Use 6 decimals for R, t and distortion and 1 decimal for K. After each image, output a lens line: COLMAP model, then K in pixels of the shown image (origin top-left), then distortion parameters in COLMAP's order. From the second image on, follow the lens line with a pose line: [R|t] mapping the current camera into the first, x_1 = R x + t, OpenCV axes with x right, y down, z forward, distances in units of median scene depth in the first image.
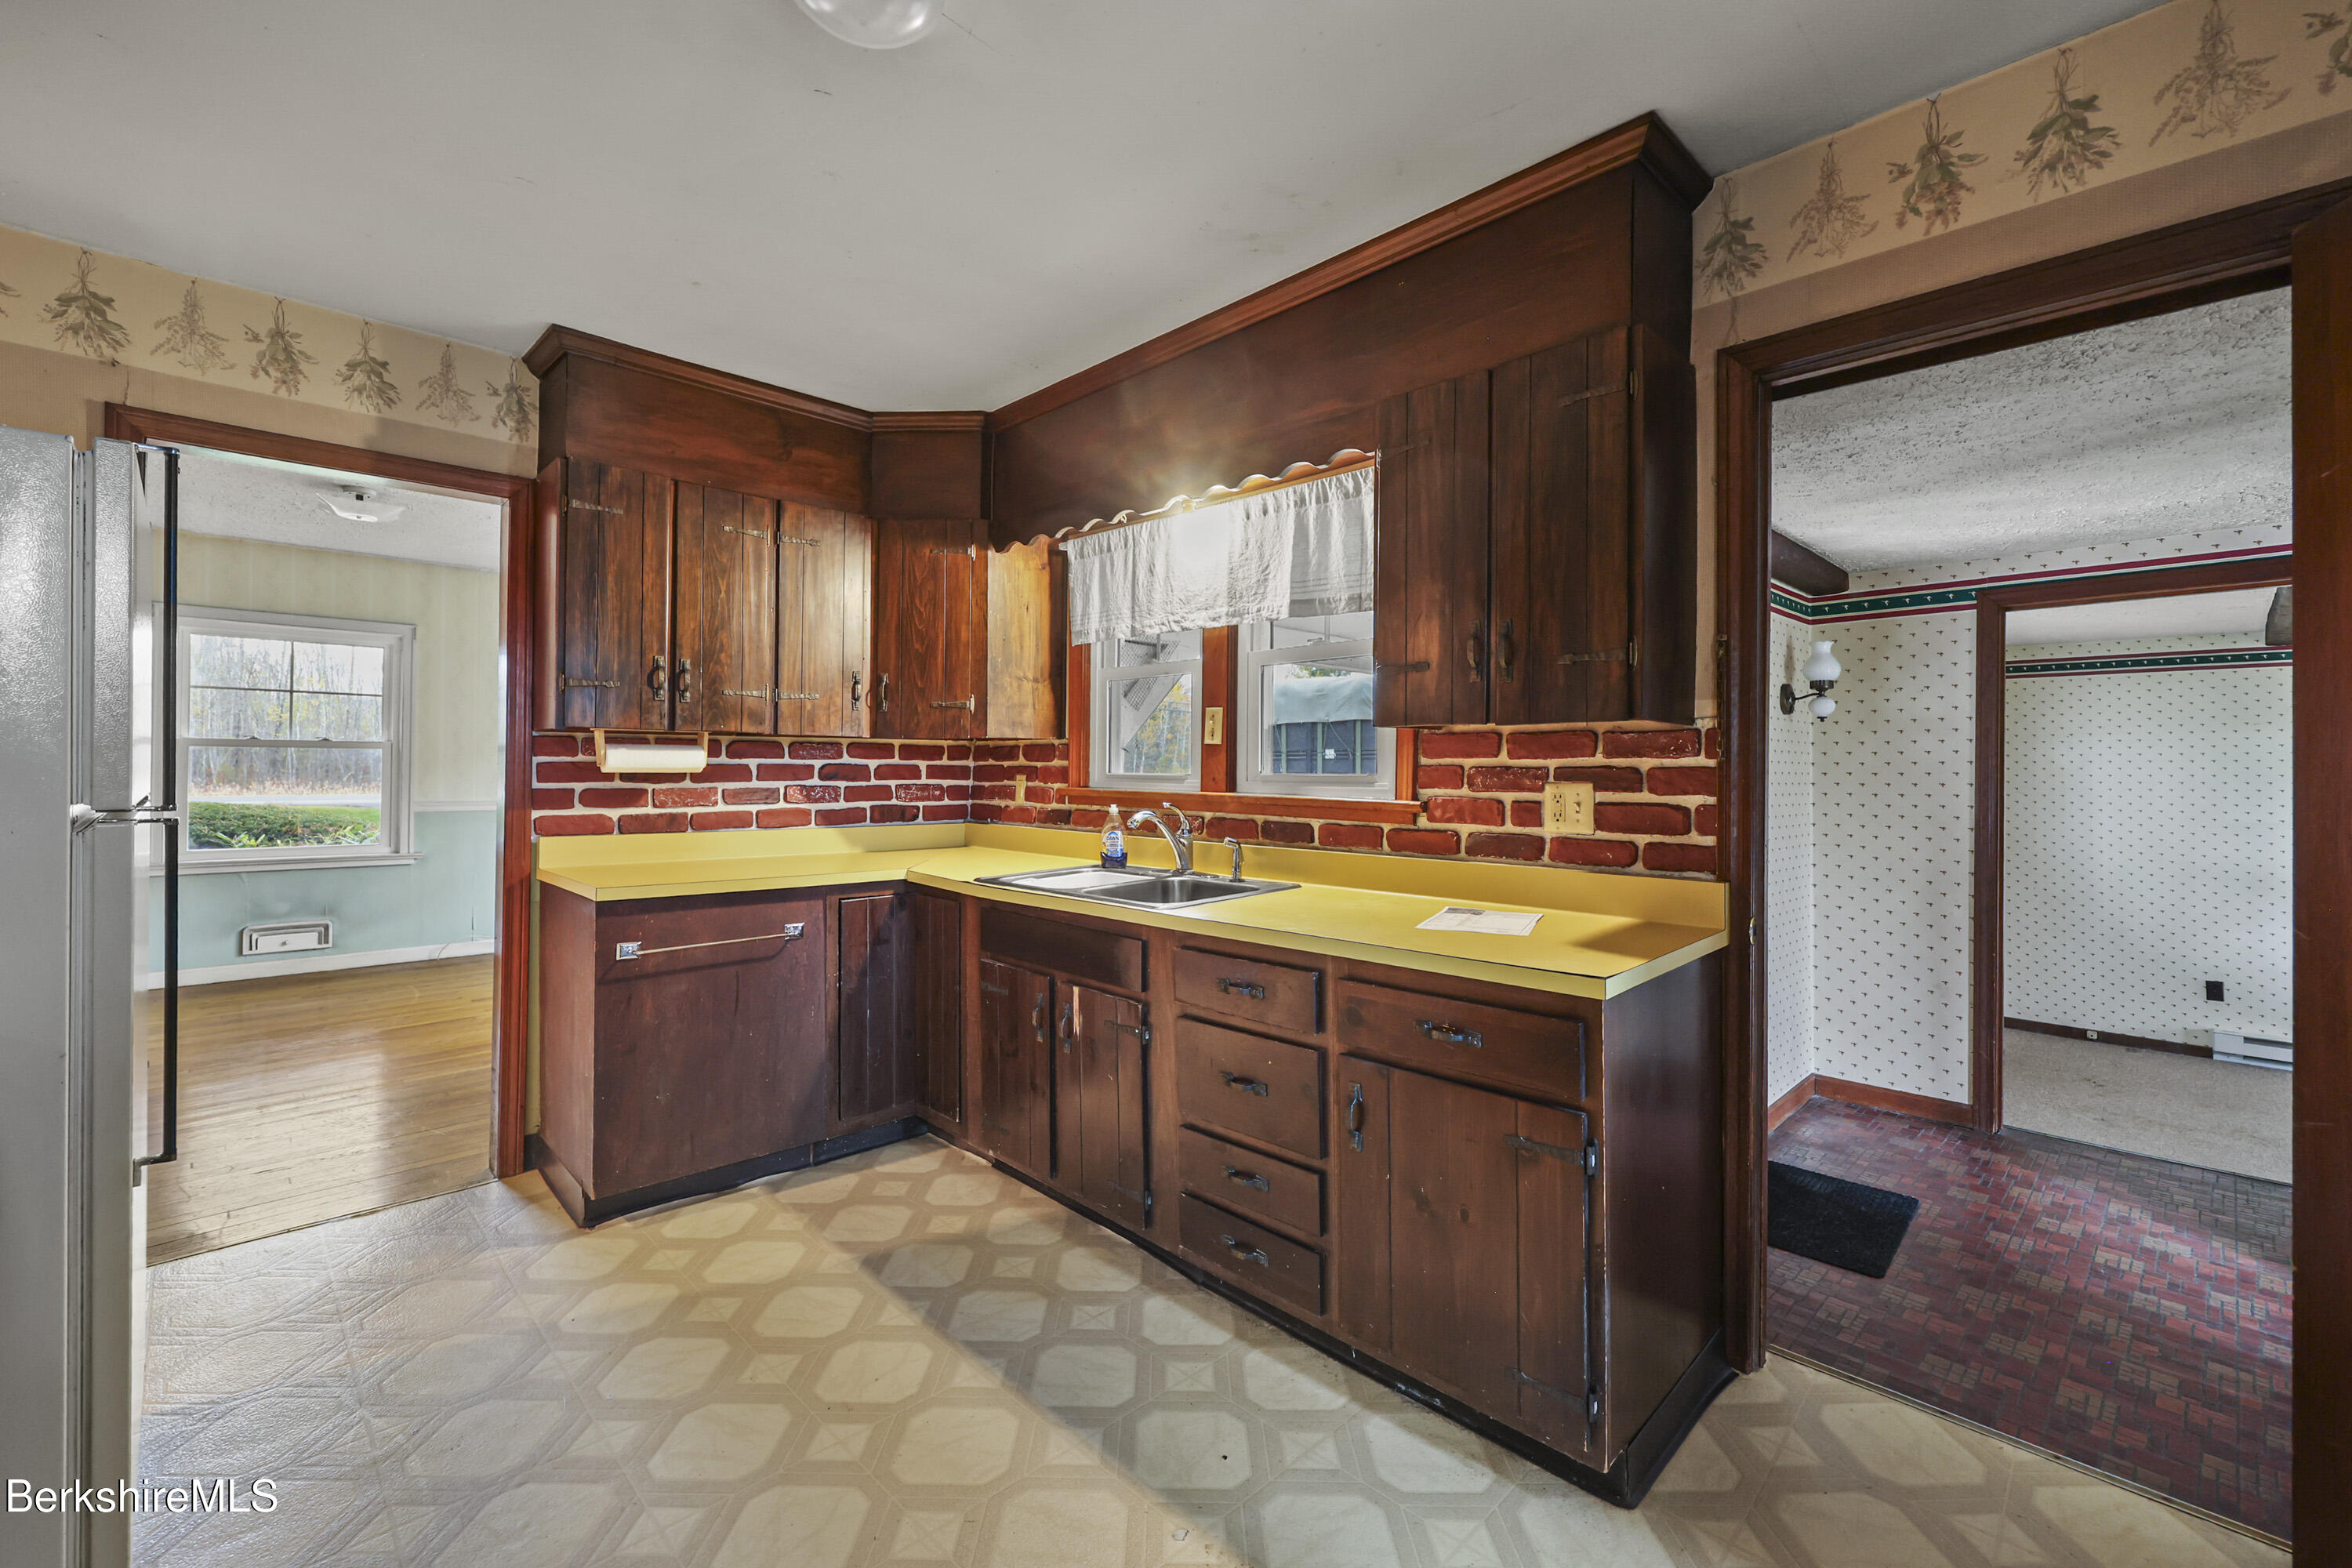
lens RADIAL K [[990.2, 0, 1171.6], [0, 990.2, 755.0], [0, 0, 1]] dist [0.002229, 0.000369]
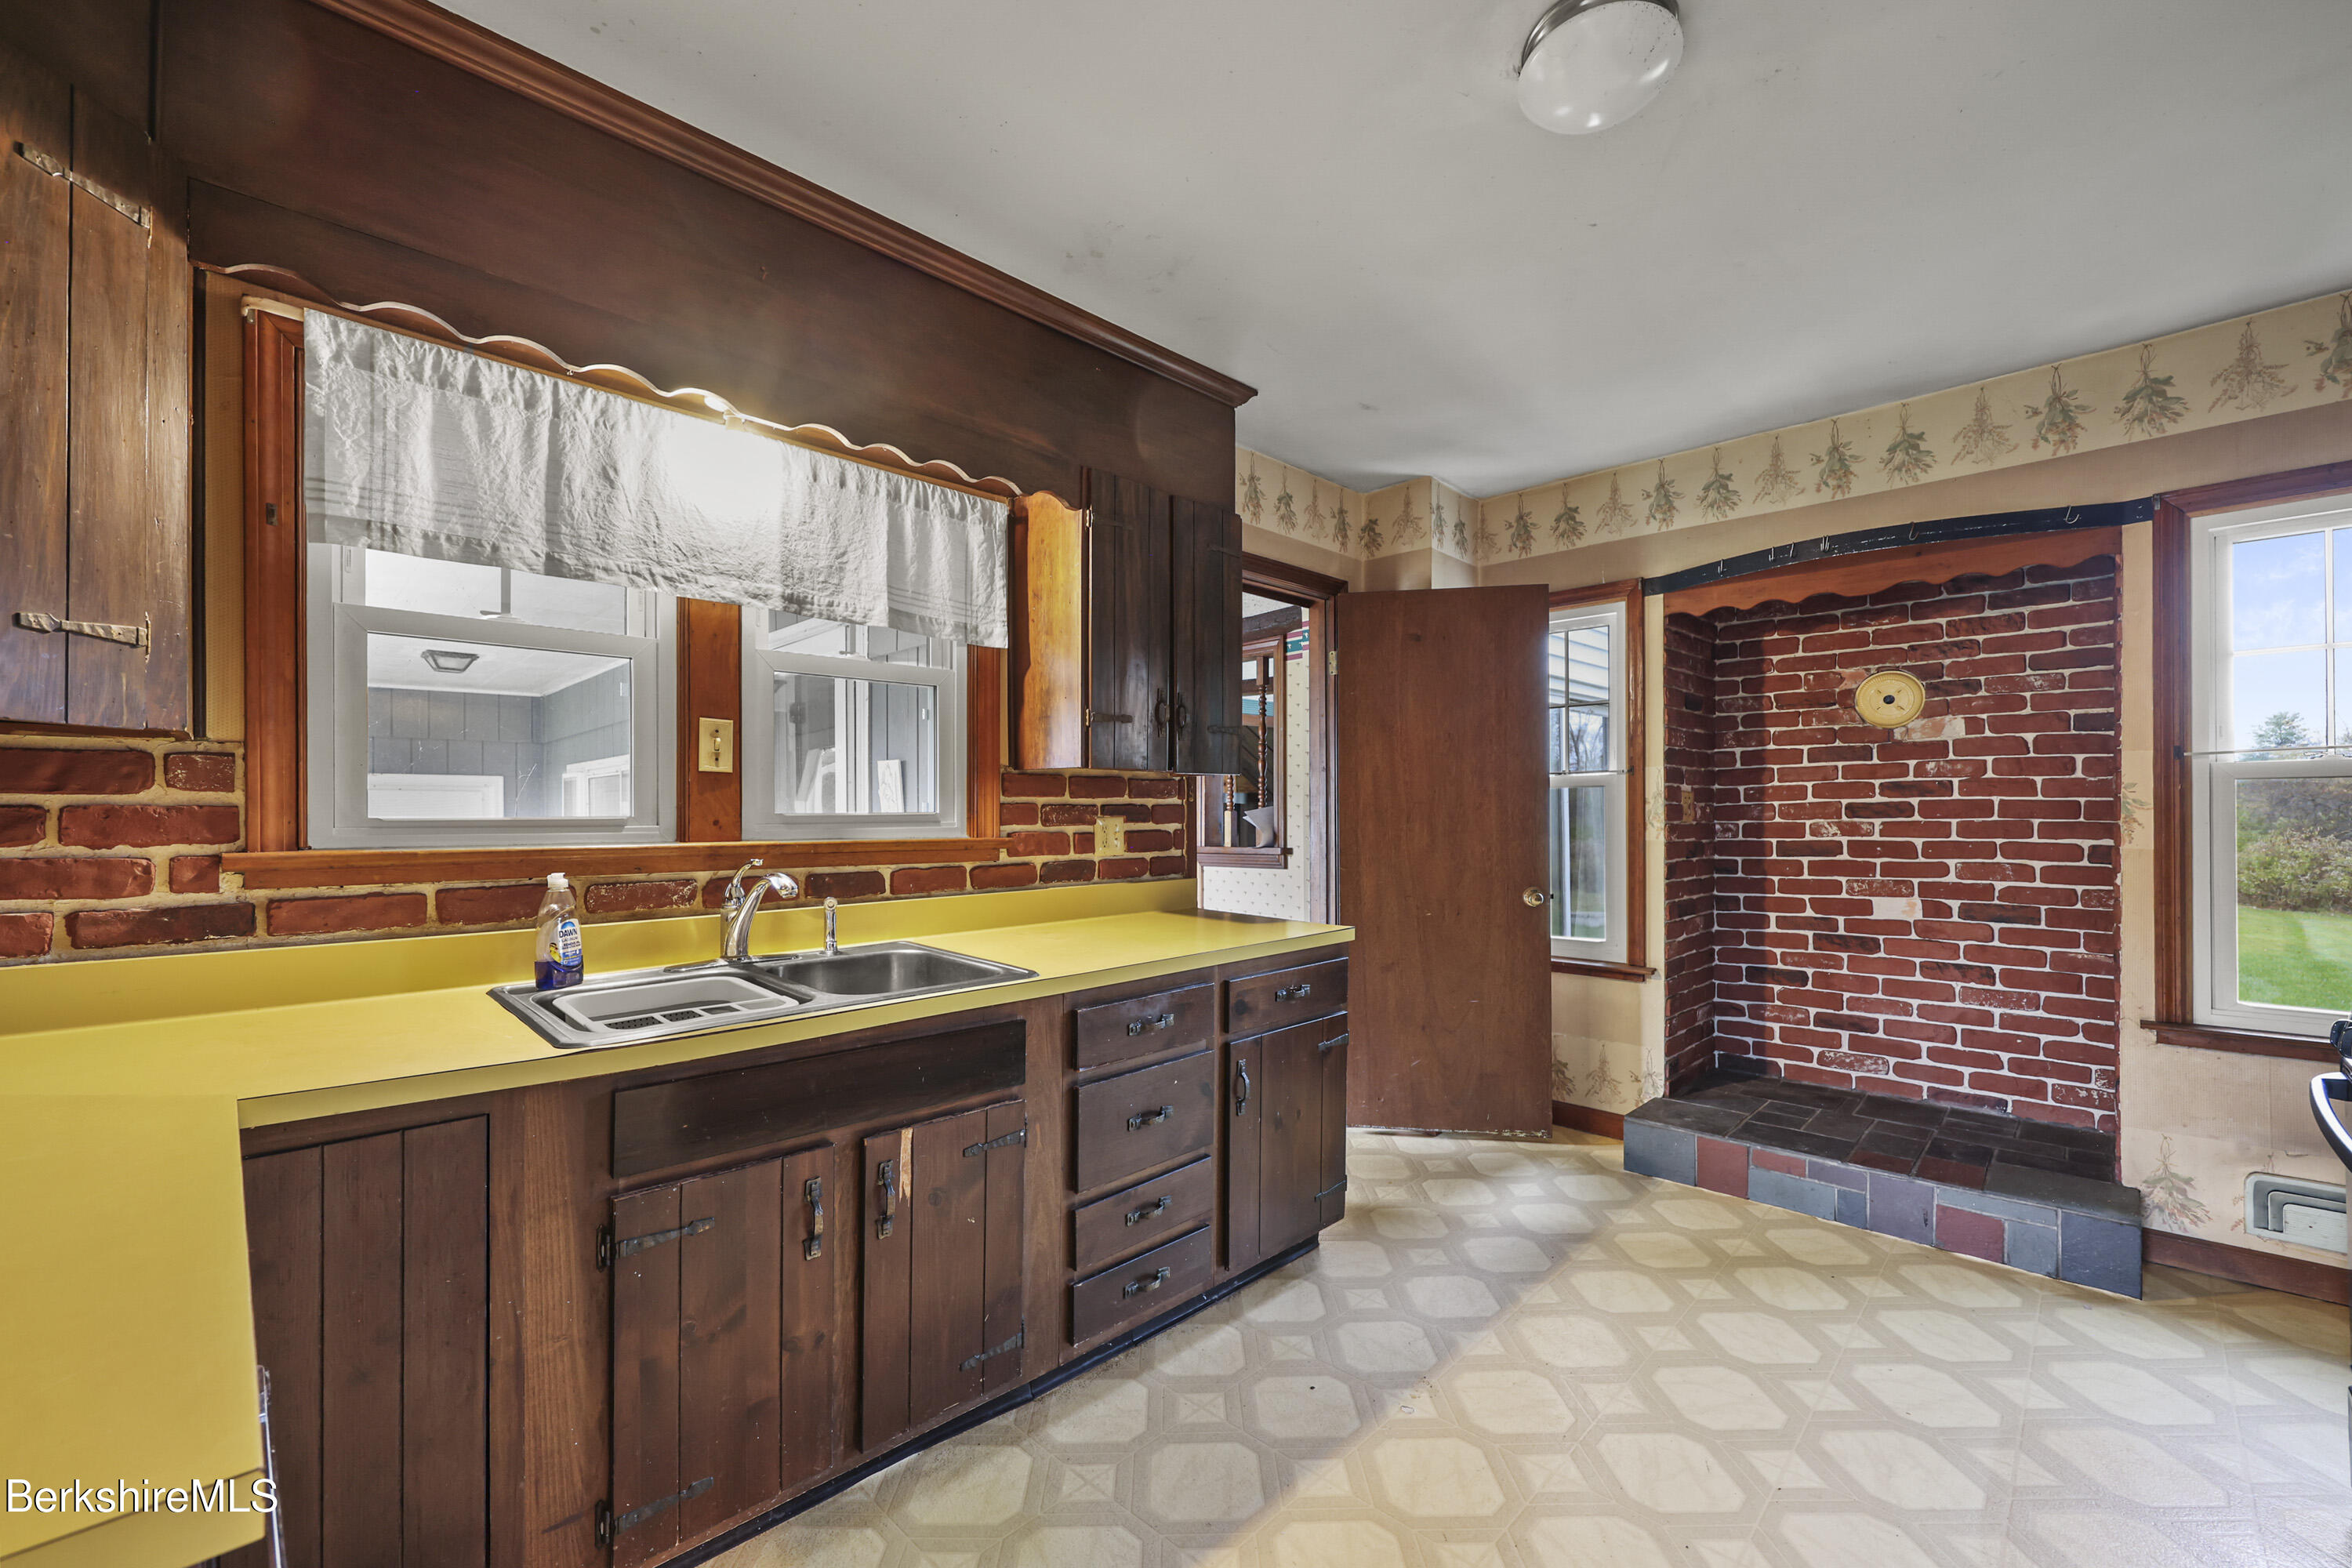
lens RADIAL K [[955.0, 0, 1177.7], [0, 955.0, 804.1], [0, 0, 1]] dist [-0.001467, -0.000028]
pose [[-0.016945, -0.000945, 0.999856, -0.689730], [-0.012920, 0.999916, 0.000726, 0.007664], [-0.999773, -0.012906, -0.016956, 0.757719]]
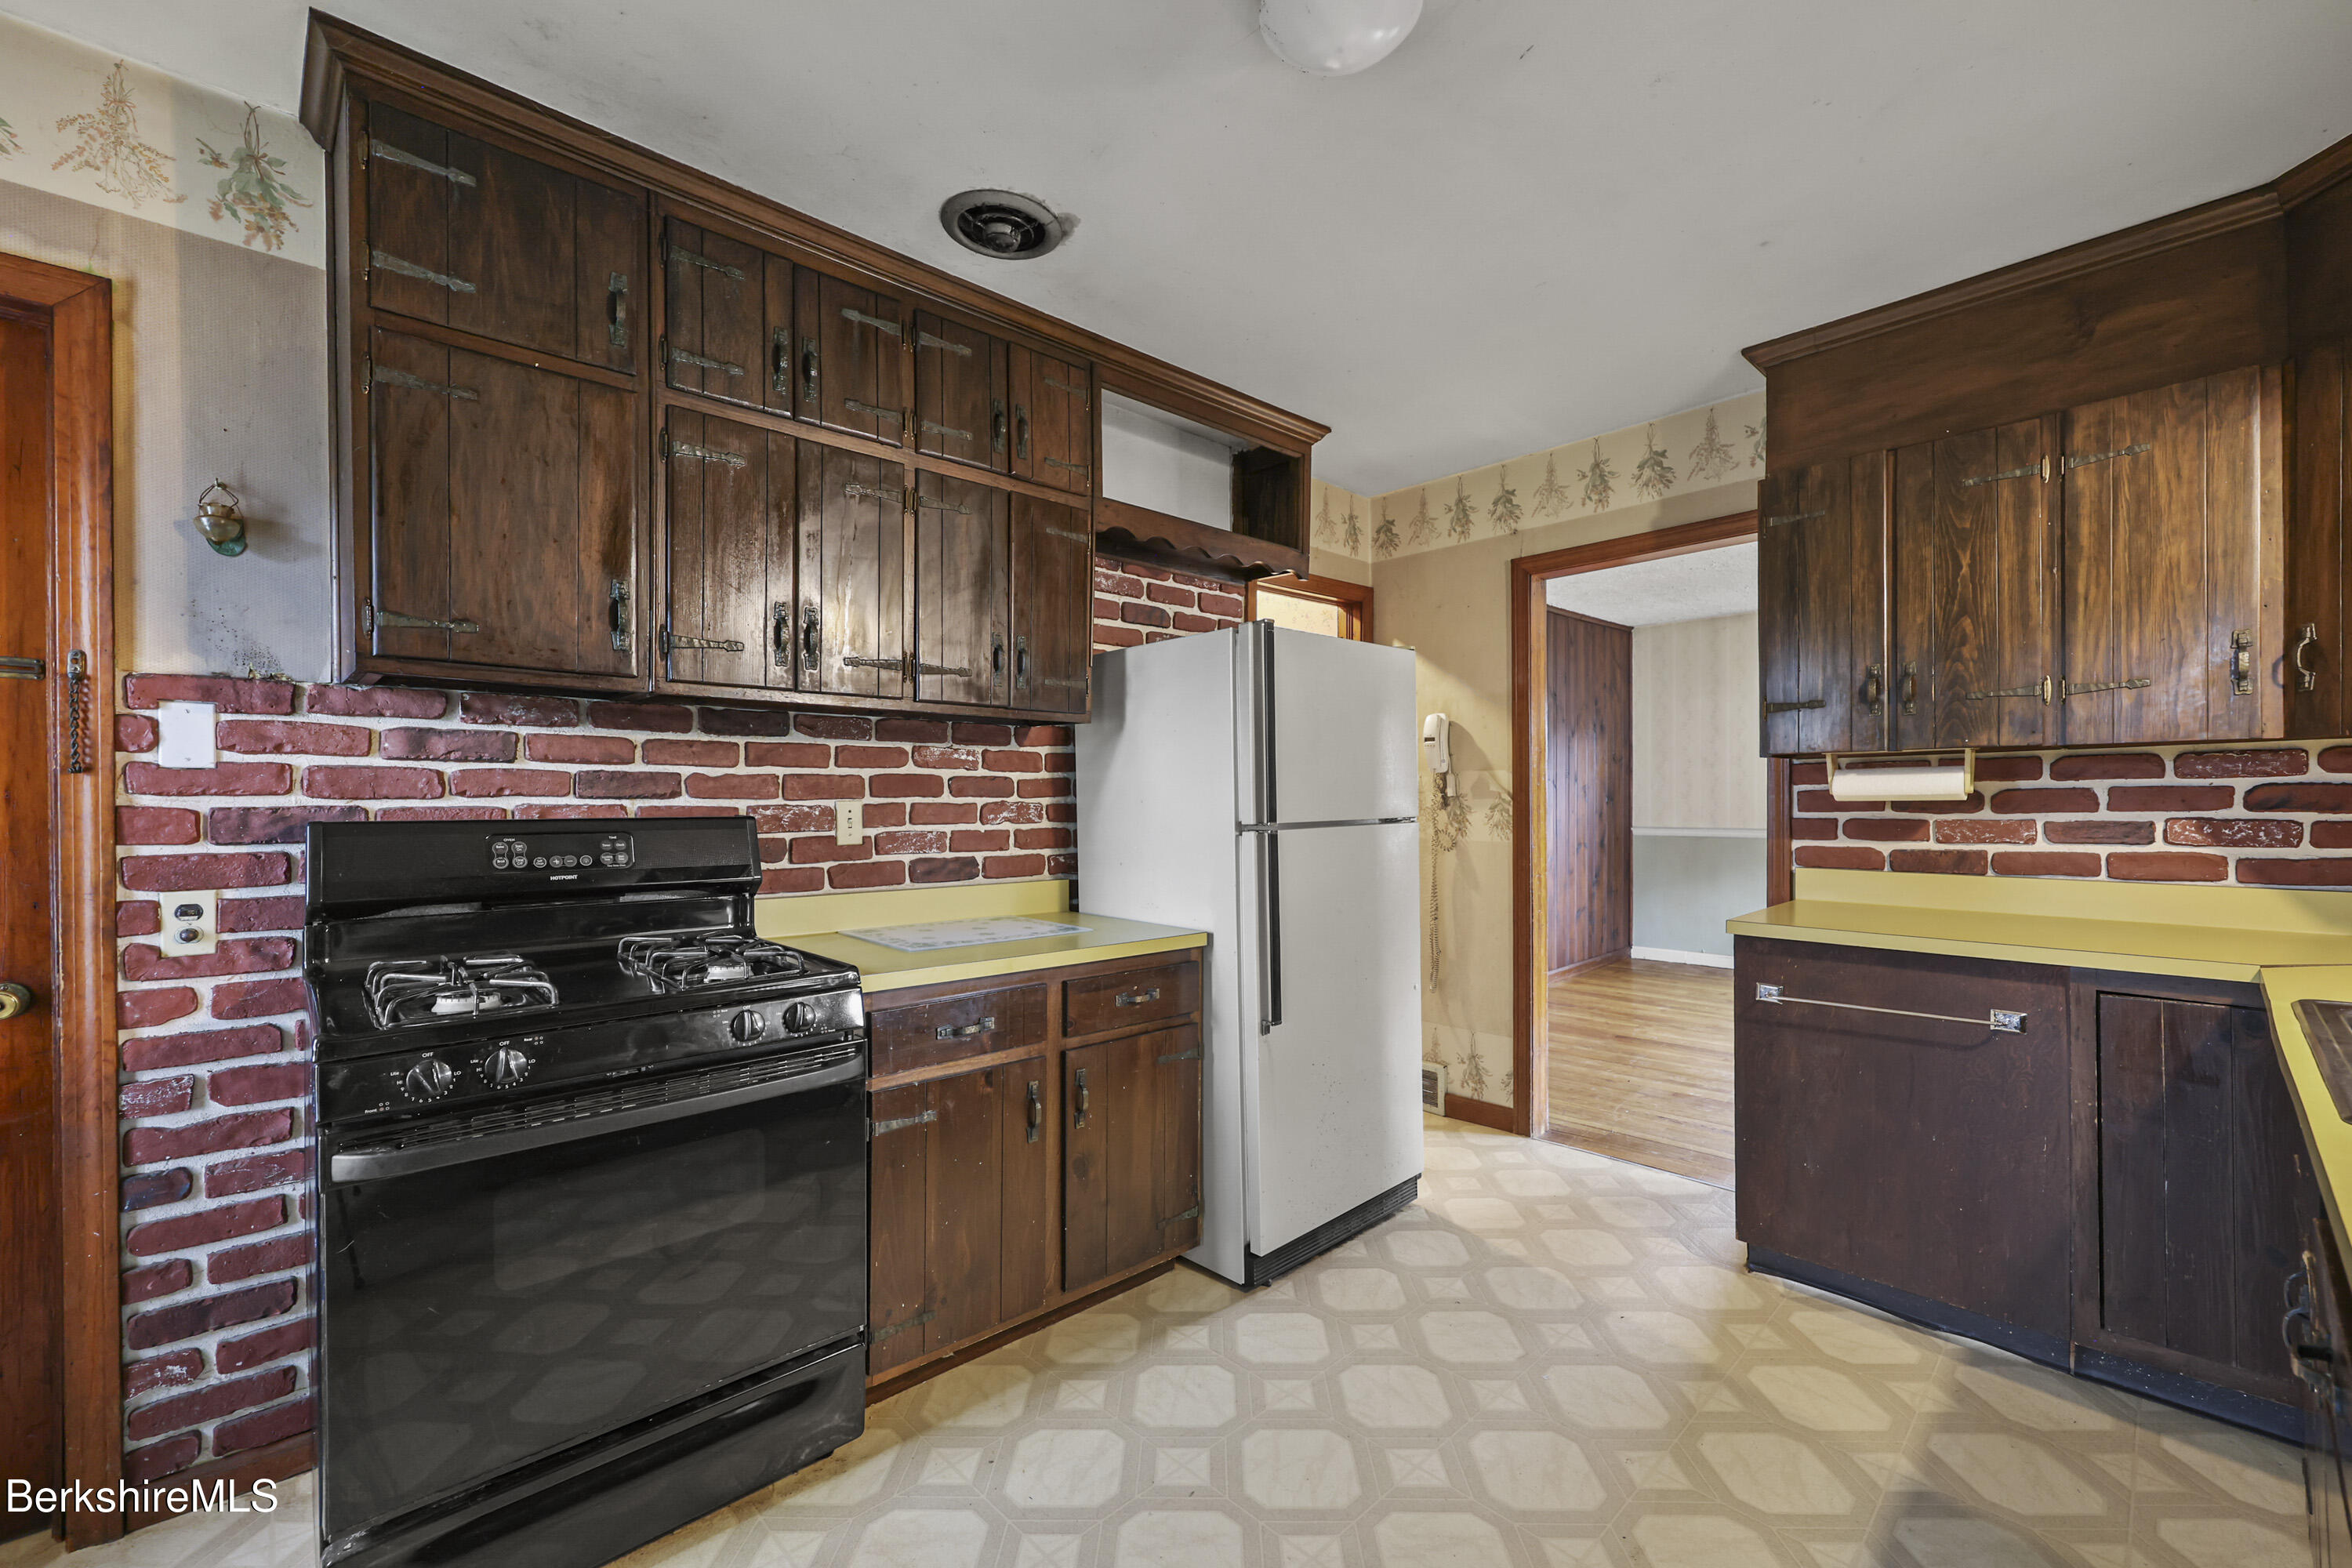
lens RADIAL K [[955.0, 0, 1177.7], [0, 955.0, 804.1], [0, 0, 1]] dist [-0.001467, -0.000028]
pose [[-0.028984, -0.003061, -0.999575, 0.333796], [0.022976, 0.999729, -0.003728, 0.010343], [0.999316, -0.023074, -0.028906, 0.437973]]
